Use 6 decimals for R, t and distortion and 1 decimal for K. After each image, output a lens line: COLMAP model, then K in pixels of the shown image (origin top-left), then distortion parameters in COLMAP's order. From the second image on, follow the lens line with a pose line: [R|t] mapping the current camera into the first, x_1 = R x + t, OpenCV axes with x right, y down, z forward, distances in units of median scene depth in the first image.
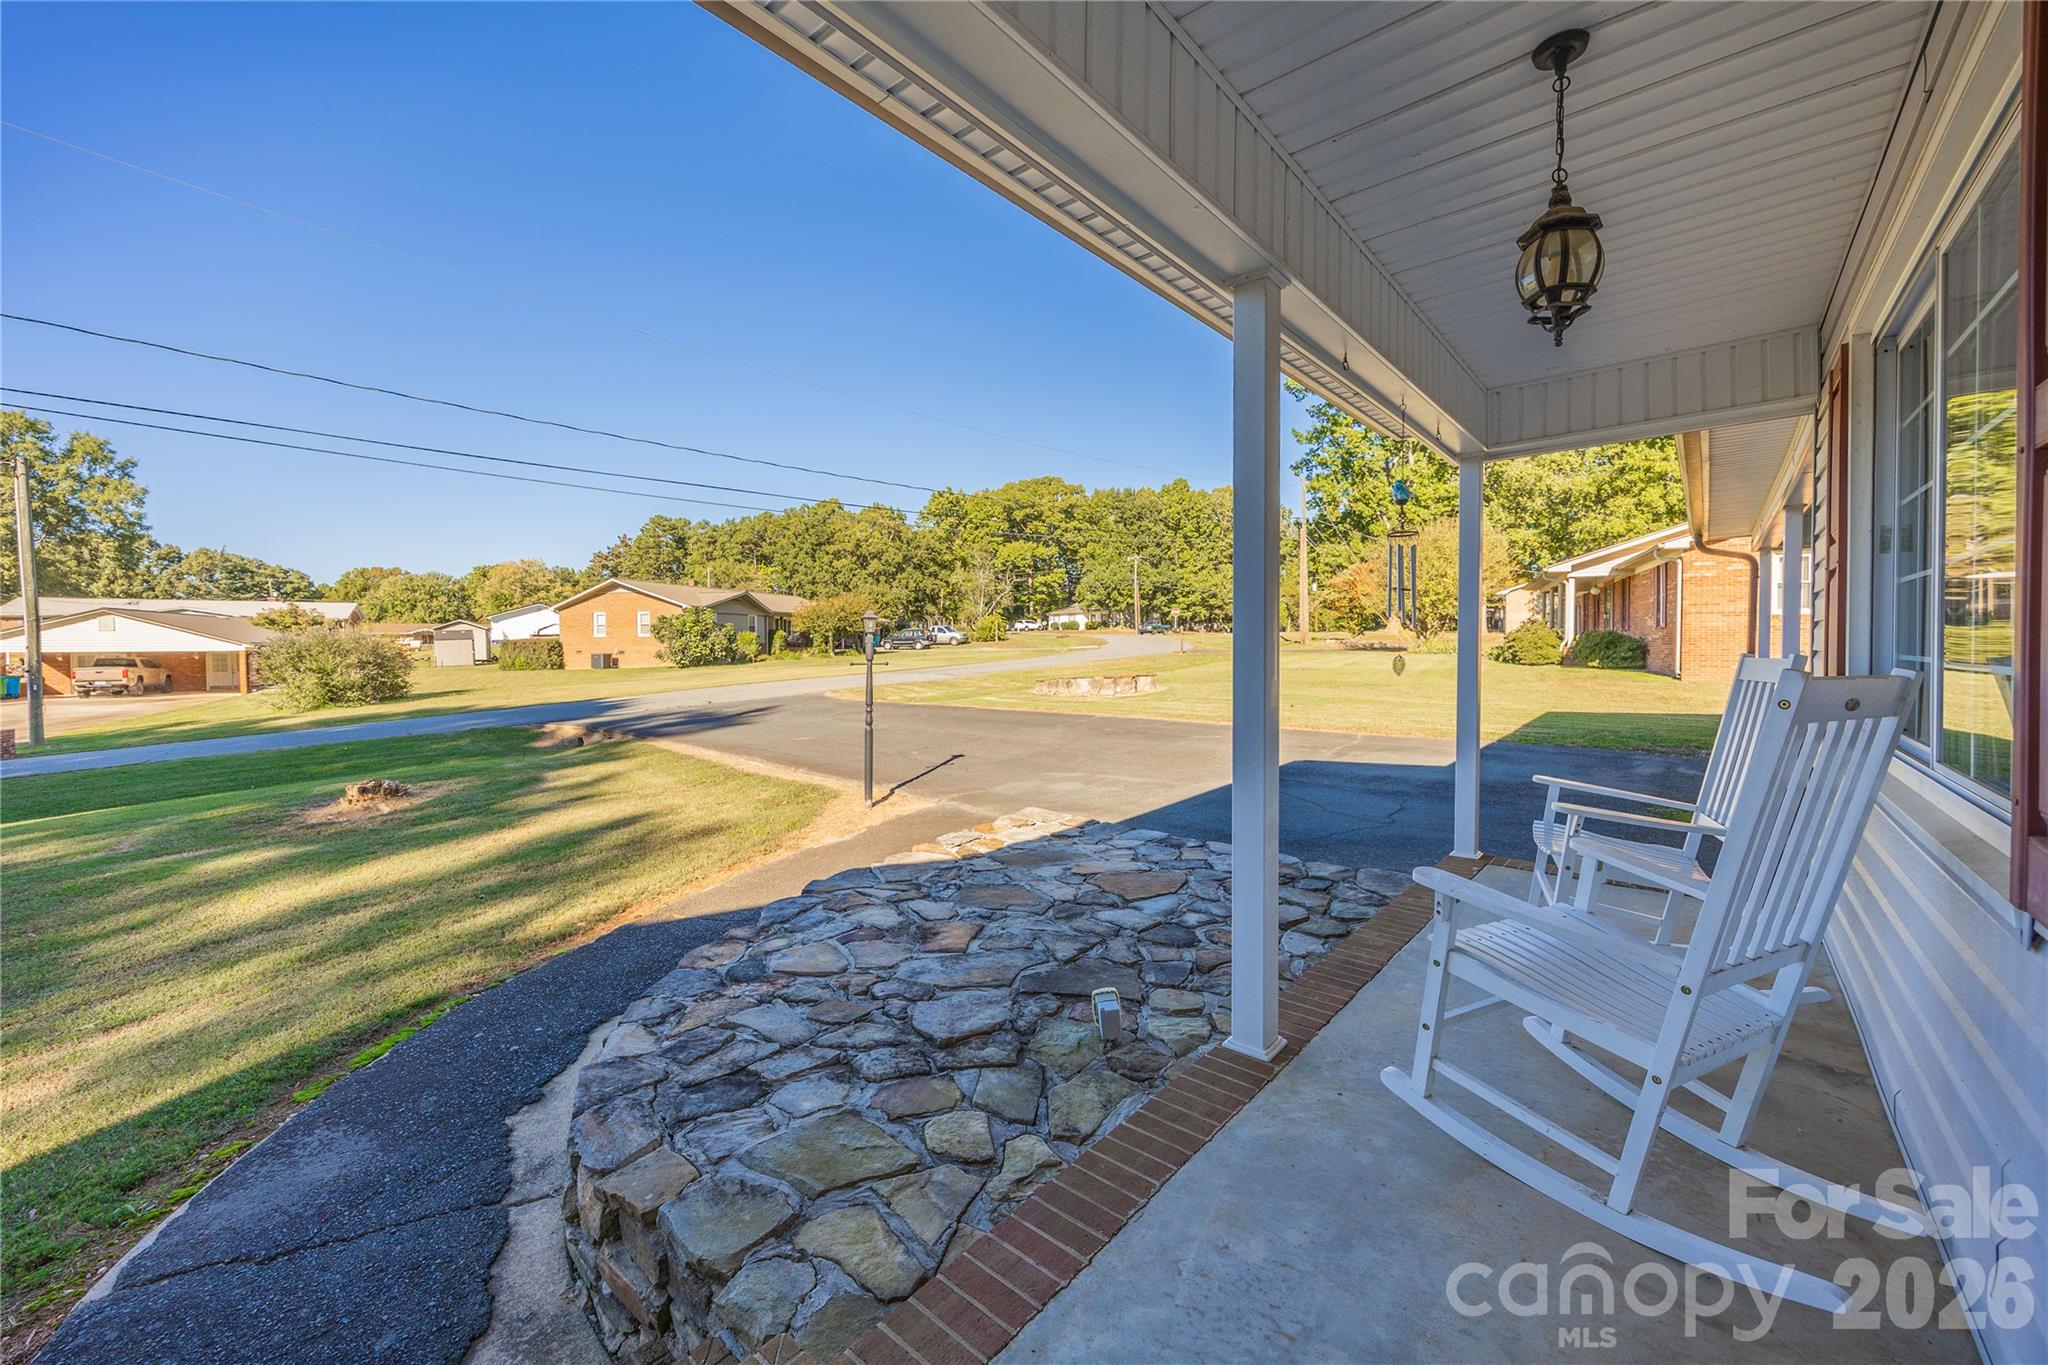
lens RADIAL K [[799.6, 0, 1024.0], [0, 799.6, 682.5], [0, 0, 1]] dist [0.001015, -0.000070]
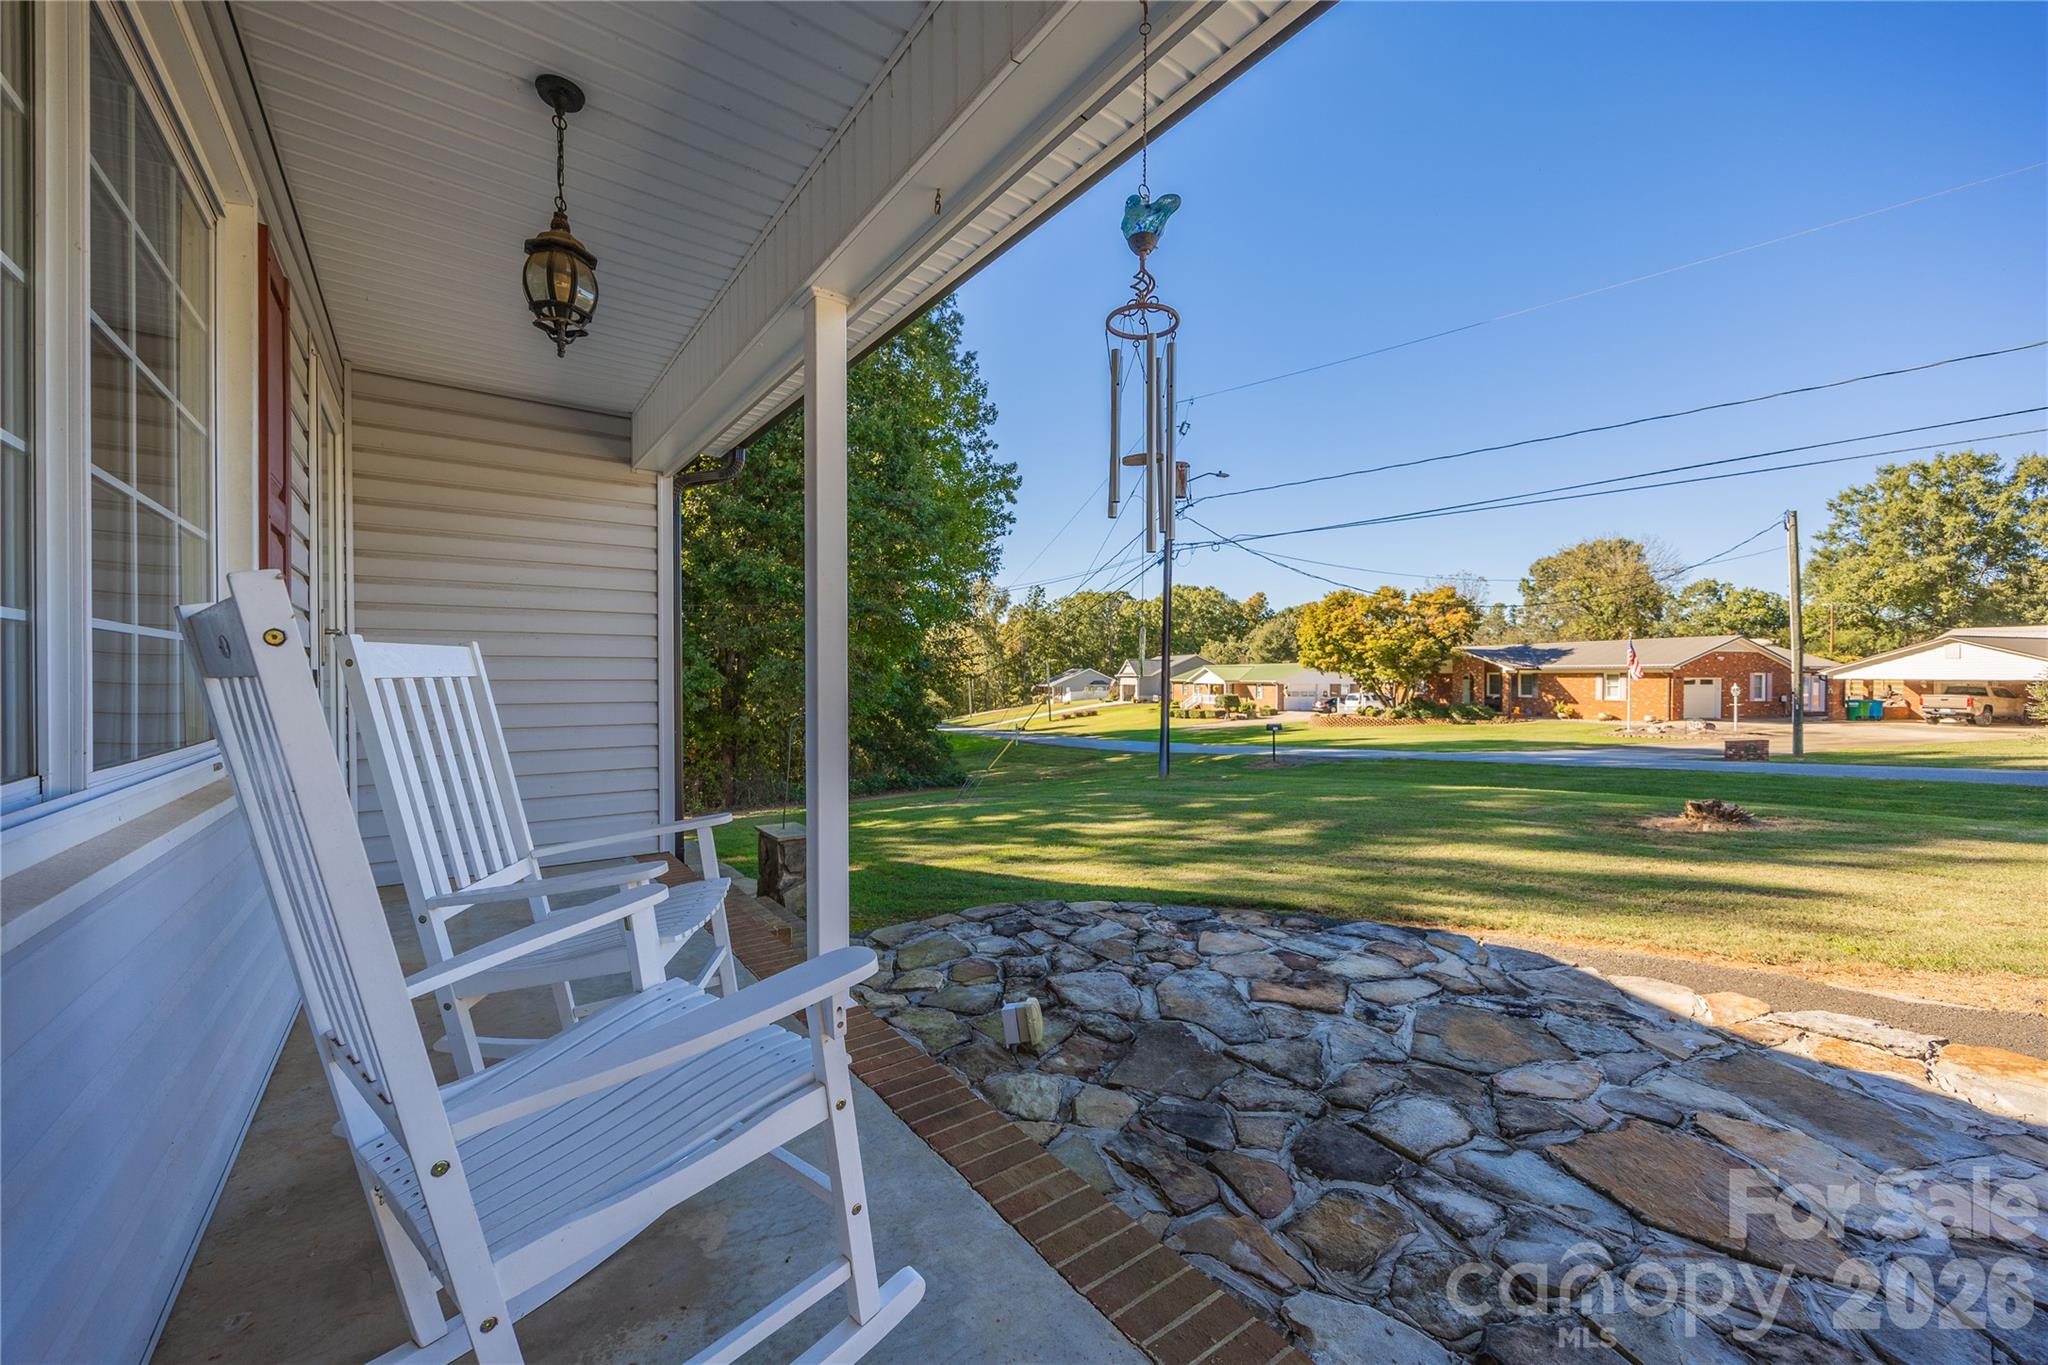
lens RADIAL K [[799.6, 0, 1024.0], [0, 799.6, 682.5], [0, 0, 1]] dist [0.001015, -0.000070]
pose [[-0.225543, 0.012780, -0.974149, 0.752747], [-0.050636, 0.998409, 0.024822, -0.009033], [0.972916, 0.054926, -0.224537, 0.876016]]
